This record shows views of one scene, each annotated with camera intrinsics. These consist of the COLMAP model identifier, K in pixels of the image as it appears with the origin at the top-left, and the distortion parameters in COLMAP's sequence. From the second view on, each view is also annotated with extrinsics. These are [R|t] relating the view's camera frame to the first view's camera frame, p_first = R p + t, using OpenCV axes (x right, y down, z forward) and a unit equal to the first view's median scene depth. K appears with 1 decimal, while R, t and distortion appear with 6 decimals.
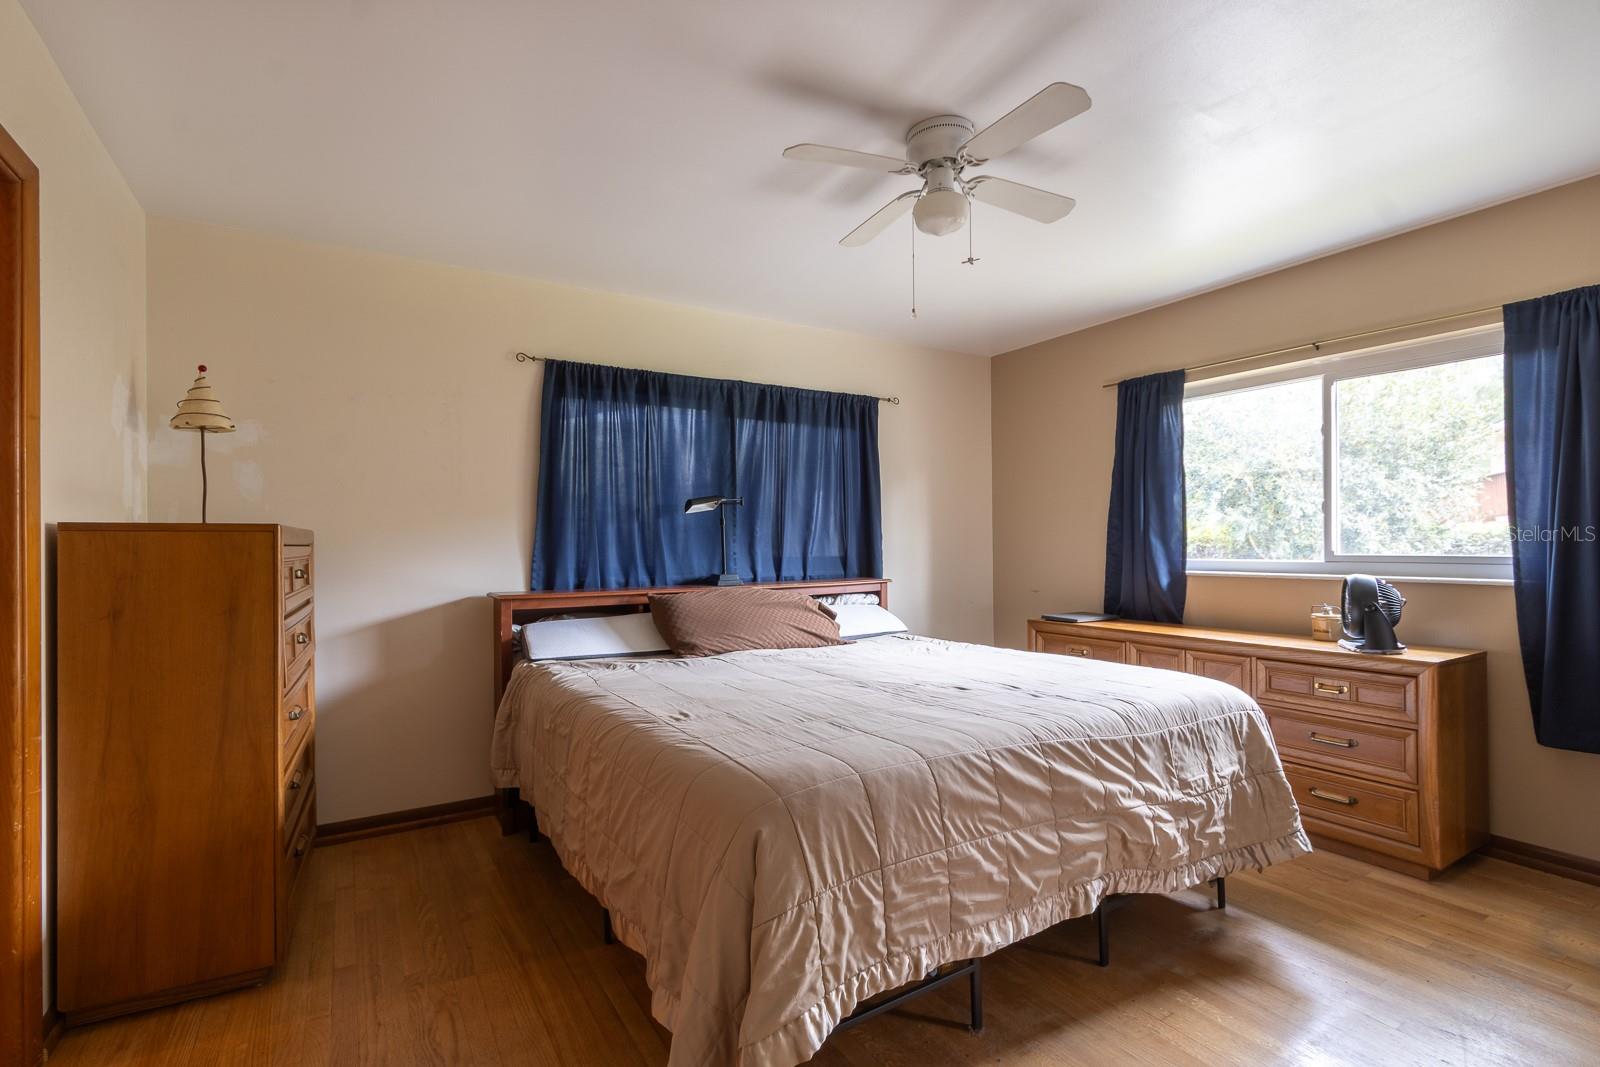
lens RADIAL K [[738.9, 0, 790.4], [0, 738.9, 536.0], [0, 0, 1]] dist [-0.000793, 0.000169]
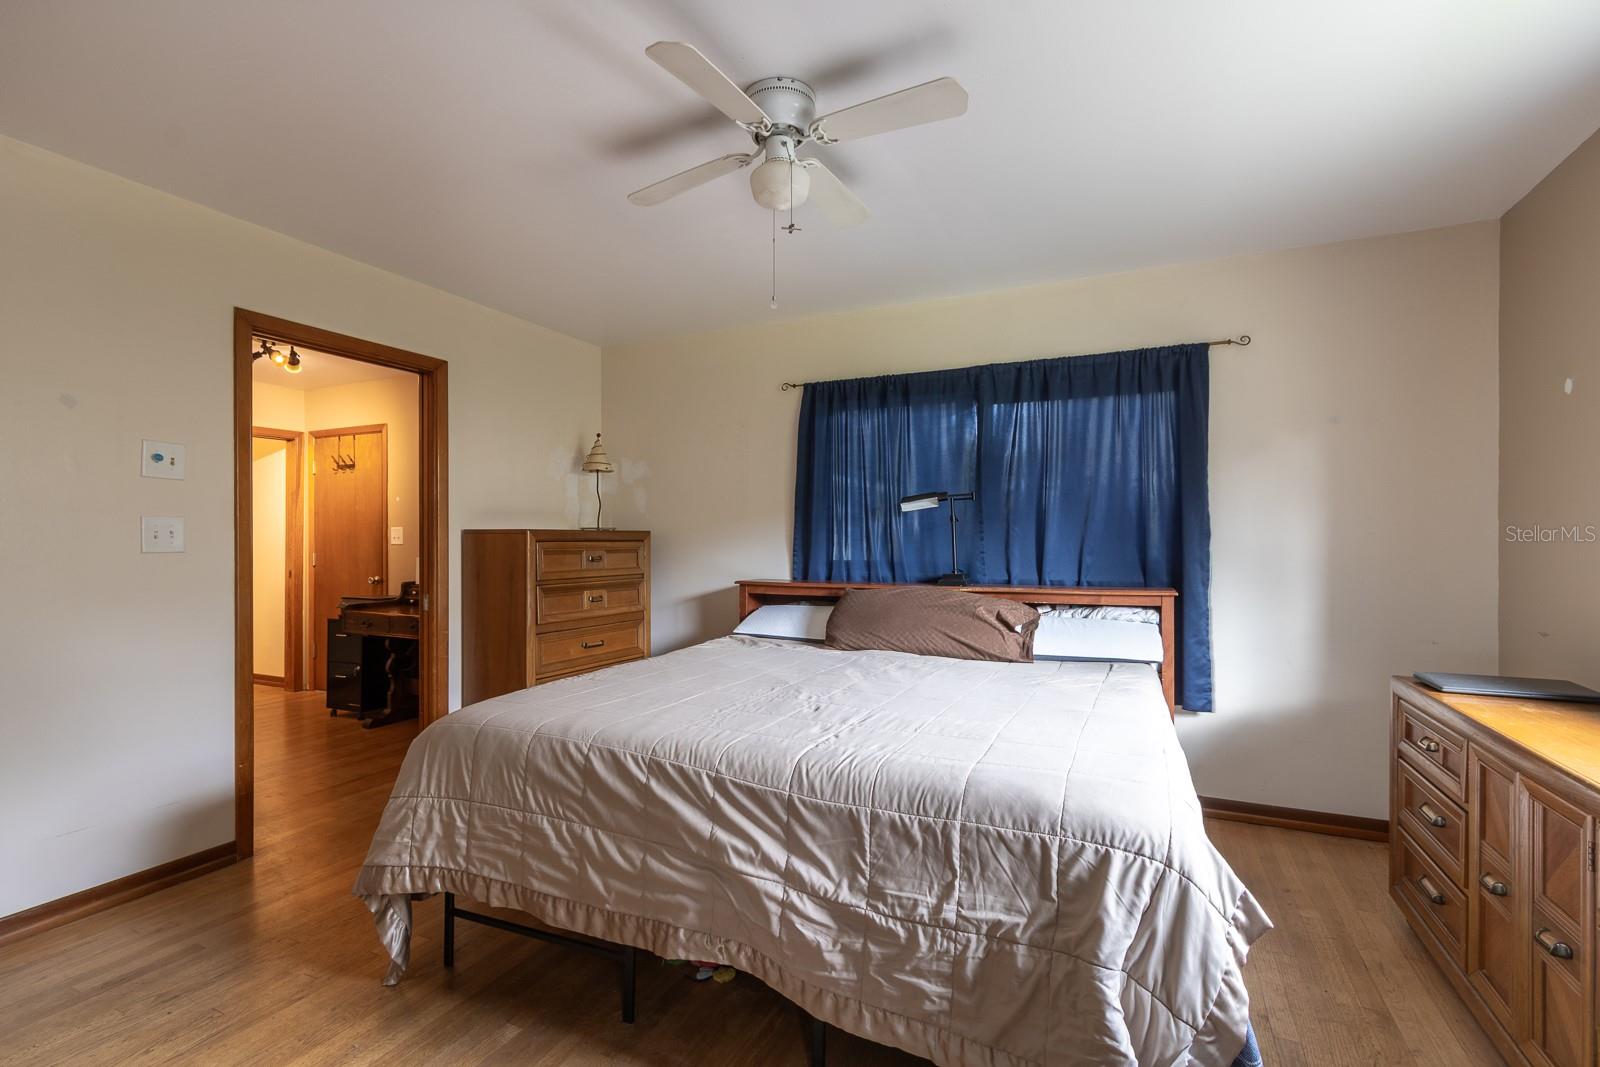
lens RADIAL K [[738.9, 0, 790.4], [0, 738.9, 536.0], [0, 0, 1]] dist [-0.000793, 0.000169]
pose [[0.558654, 0.002716, -0.829397, 1.096691], [0.005914, 0.999956, 0.007257, -0.009602], [0.829380, -0.008959, 0.558613, 0.554699]]
